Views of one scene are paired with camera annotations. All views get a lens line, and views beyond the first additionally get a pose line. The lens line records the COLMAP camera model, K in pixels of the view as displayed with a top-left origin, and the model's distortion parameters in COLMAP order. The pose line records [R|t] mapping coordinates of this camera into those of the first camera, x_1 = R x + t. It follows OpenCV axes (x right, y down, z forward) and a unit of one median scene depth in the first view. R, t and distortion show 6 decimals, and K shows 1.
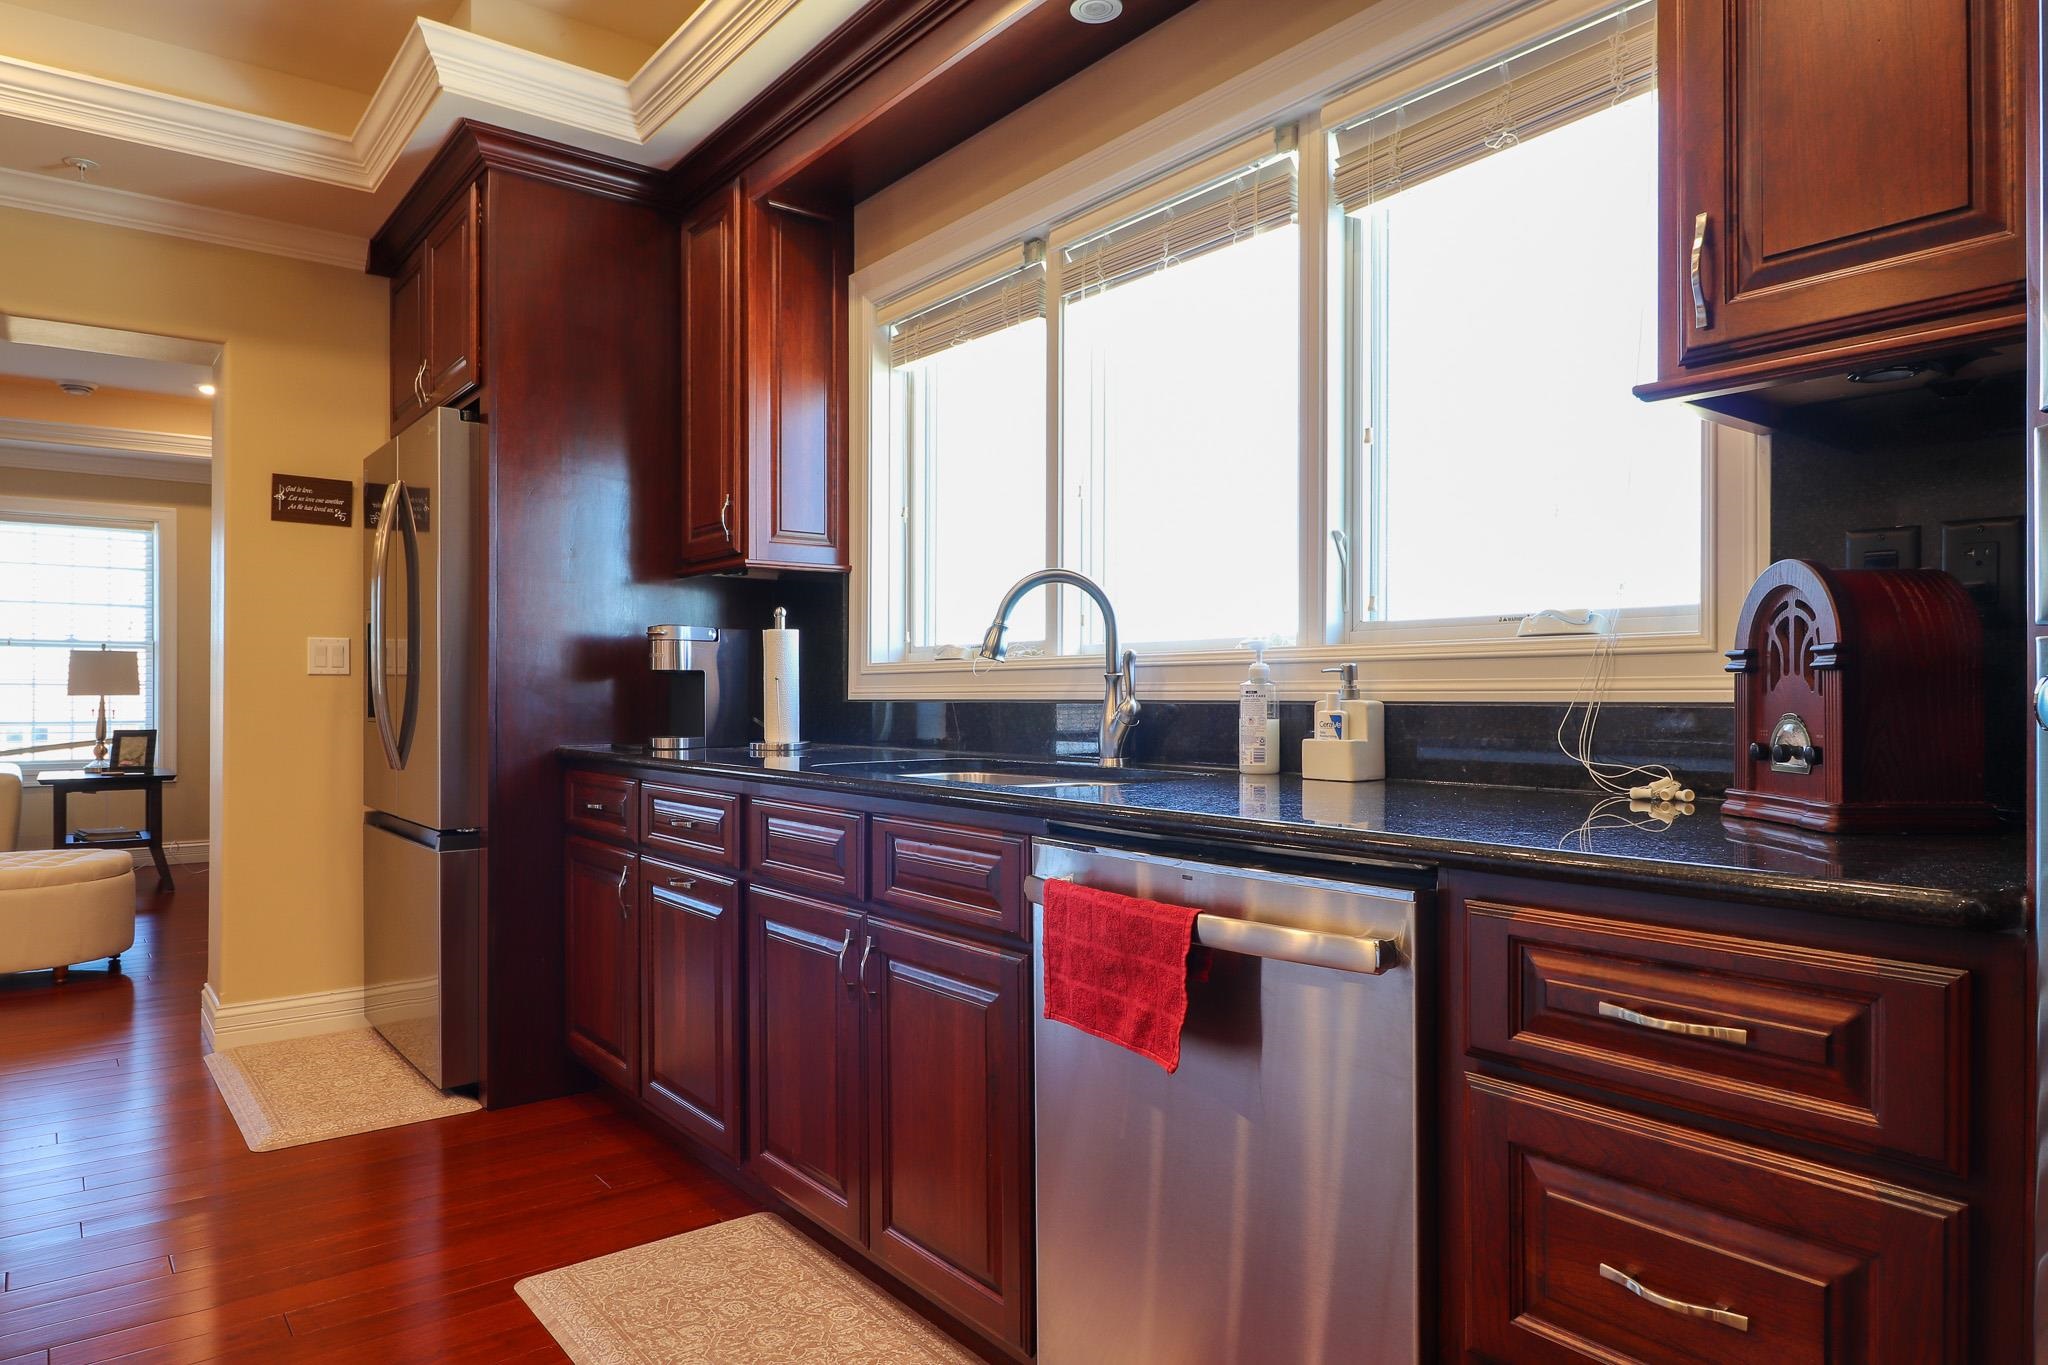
lens RADIAL K [[1233.4, 0, 1107.3], [0, 1233.4, 706.1], [0, 0, 1]] dist [-0.000061, -0.000989]
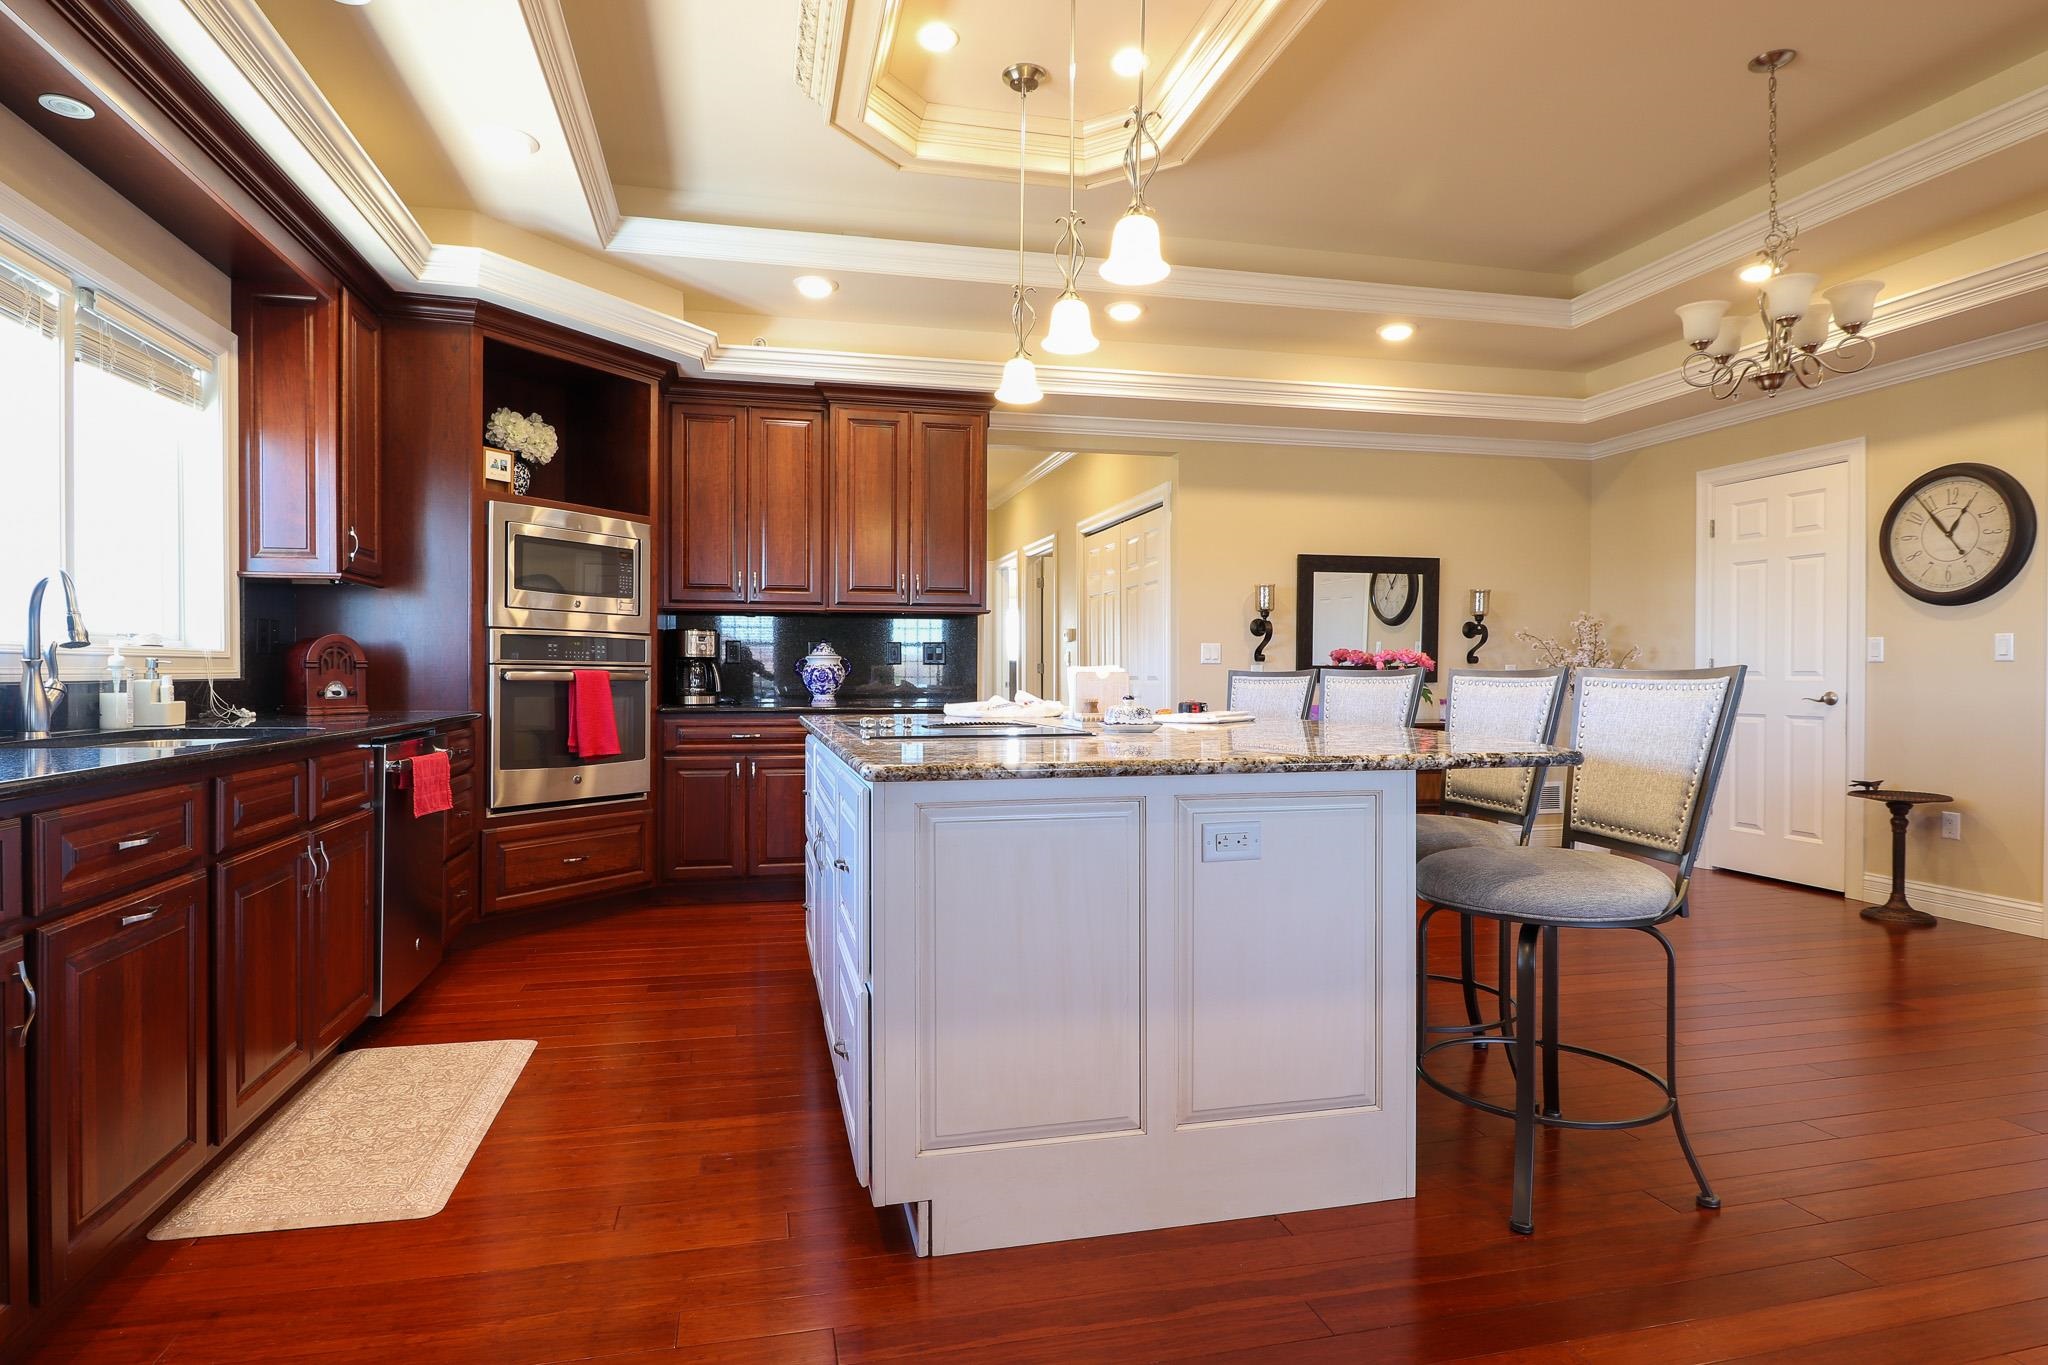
lens RADIAL K [[1029.8, 0, 1005.9], [0, 1029.8, 682.4], [0, 0, 1]] dist [0.003926, -0.009101]
pose [[-0.889539, -0.007136, 0.456803, -1.352515], [0.003077, 0.999762, 0.021609, -0.024744], [-0.456848, 0.020627, -0.889306, 1.563393]]
